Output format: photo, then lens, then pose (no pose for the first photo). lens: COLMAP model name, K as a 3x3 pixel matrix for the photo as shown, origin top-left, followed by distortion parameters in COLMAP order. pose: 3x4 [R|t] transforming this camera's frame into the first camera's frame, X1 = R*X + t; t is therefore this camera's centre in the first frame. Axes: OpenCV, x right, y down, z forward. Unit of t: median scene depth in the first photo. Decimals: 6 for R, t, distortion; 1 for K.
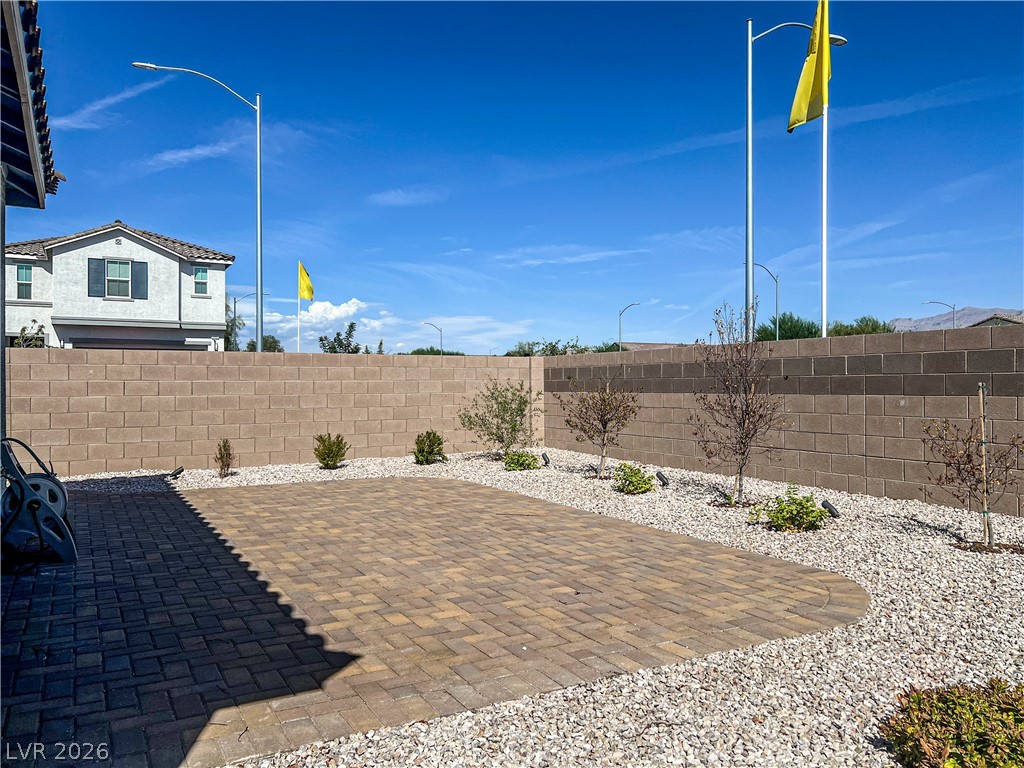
lens RADIAL K [[838.1, 0, 513.3], [0, 838.1, 382.8], [0, 0, 1]] dist [-0.012842, -0.002661]
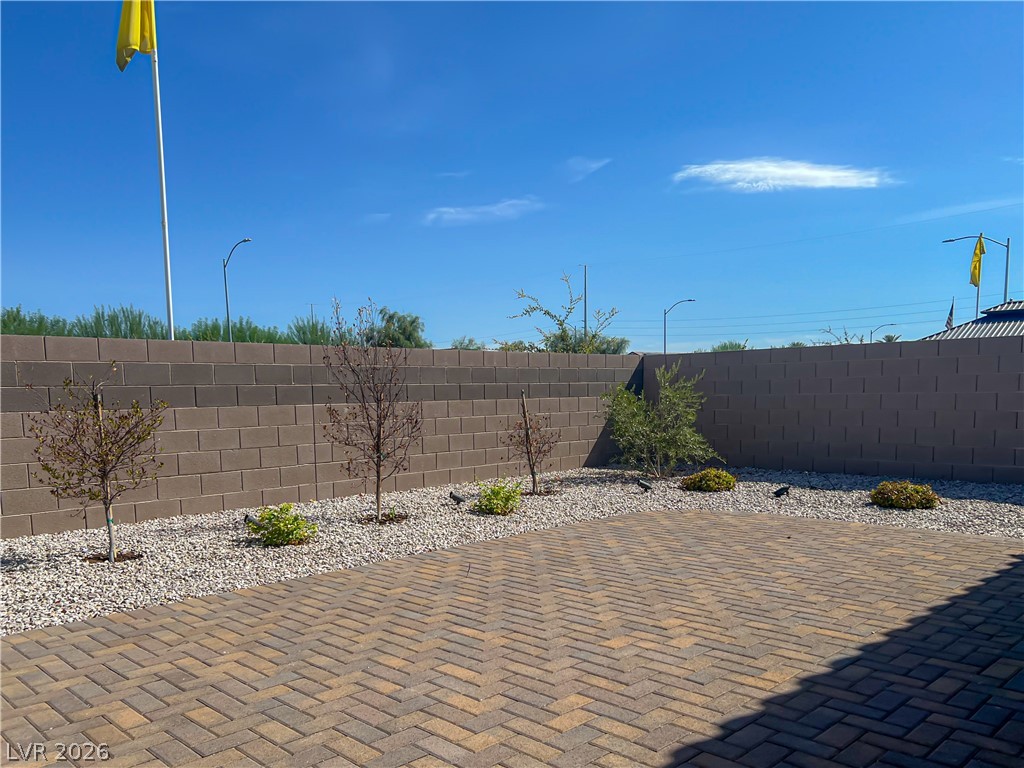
lens RADIAL K [[838.1, 0, 513.1], [0, 838.1, 386.9], [0, 0, 1]] dist [-0.012842, -0.002661]
pose [[-0.282620, 0.017624, 0.959070, -0.642385], [0.016270, 0.999775, -0.013578, 0.011032], [-0.959094, 0.011767, -0.282843, 1.064900]]
